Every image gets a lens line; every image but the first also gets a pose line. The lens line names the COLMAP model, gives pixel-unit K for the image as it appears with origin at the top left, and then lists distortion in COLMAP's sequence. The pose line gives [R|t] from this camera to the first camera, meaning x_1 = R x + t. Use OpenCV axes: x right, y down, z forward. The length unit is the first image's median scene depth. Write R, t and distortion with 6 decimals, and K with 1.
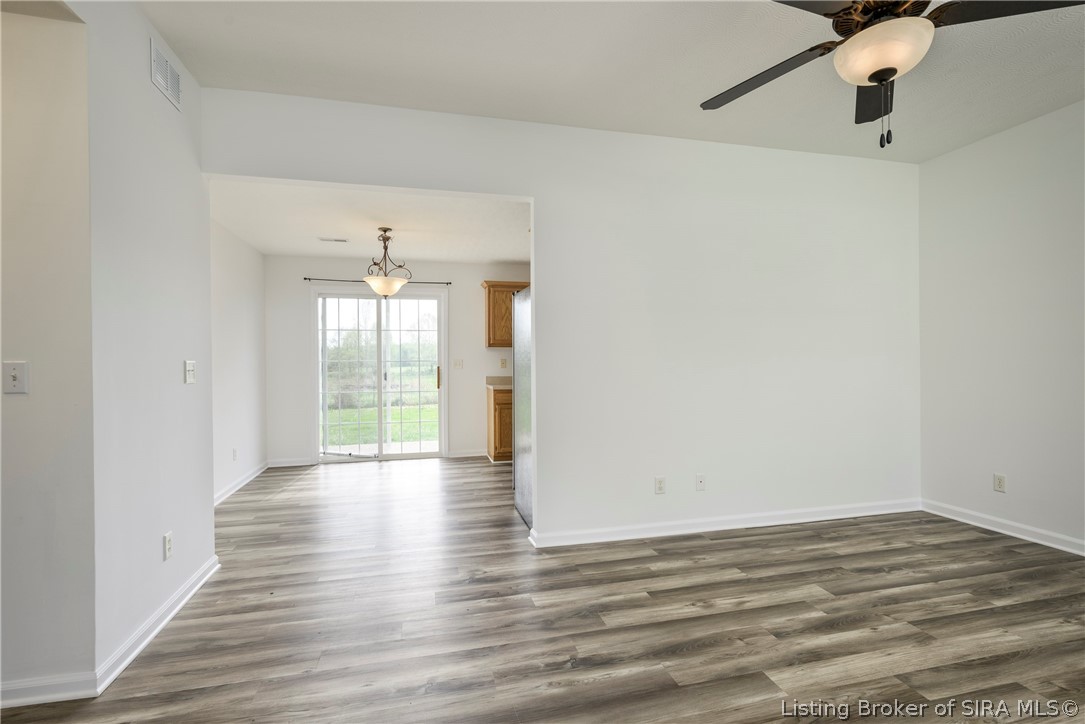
lens RADIAL K [[511.7, 0, 548.1], [0, 511.7, 366.2], [0, 0, 1]] dist [0.002578, 0.000200]
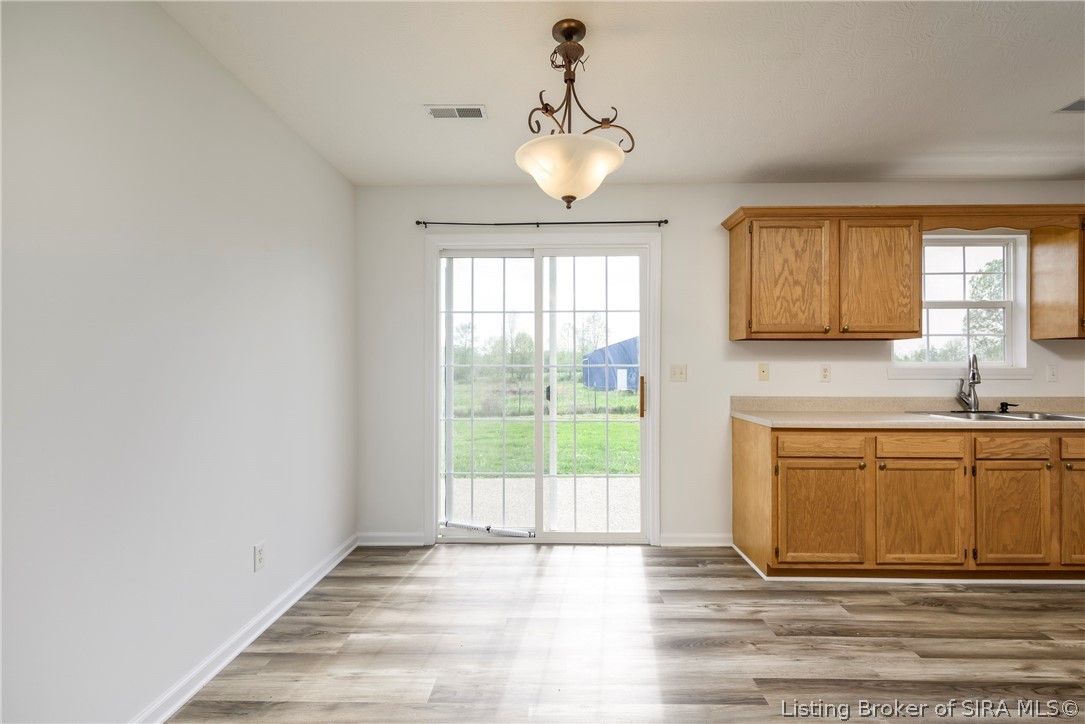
lens RADIAL K [[504.4, 0, 540.8], [0, 504.4, 365.4], [0, 0, 1]] dist [-0.000135, 0.000094]
pose [[0.959876, 0.004656, -0.280387, -0.175332], [-0.009131, 0.999851, -0.014656, -0.003084], [0.280277, 0.016628, 0.959775, 0.478200]]
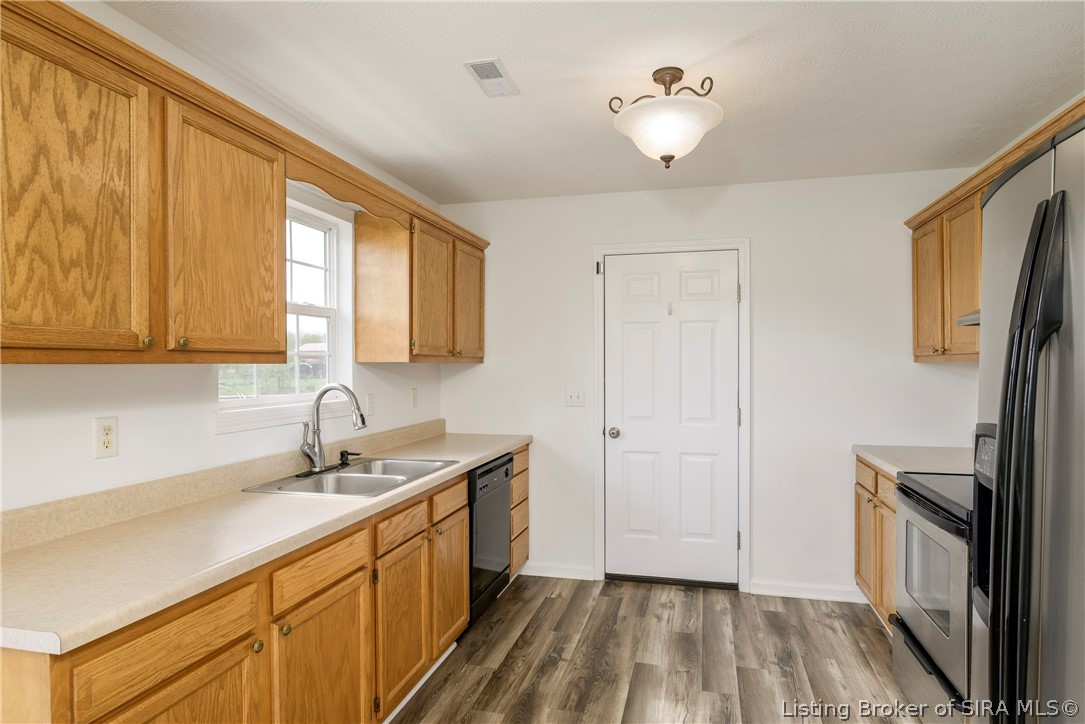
lens RADIAL K [[615.3, 0, 542.4], [0, 615.3, 373.5], [0, 0, 1]] dist [-0.000821, -0.001137]
pose [[0.490246, -0.009070, 0.871537, -0.187201], [0.008391, 0.999949, 0.005687, -0.036206], [-0.871544, 0.004525, 0.490297, 0.764290]]
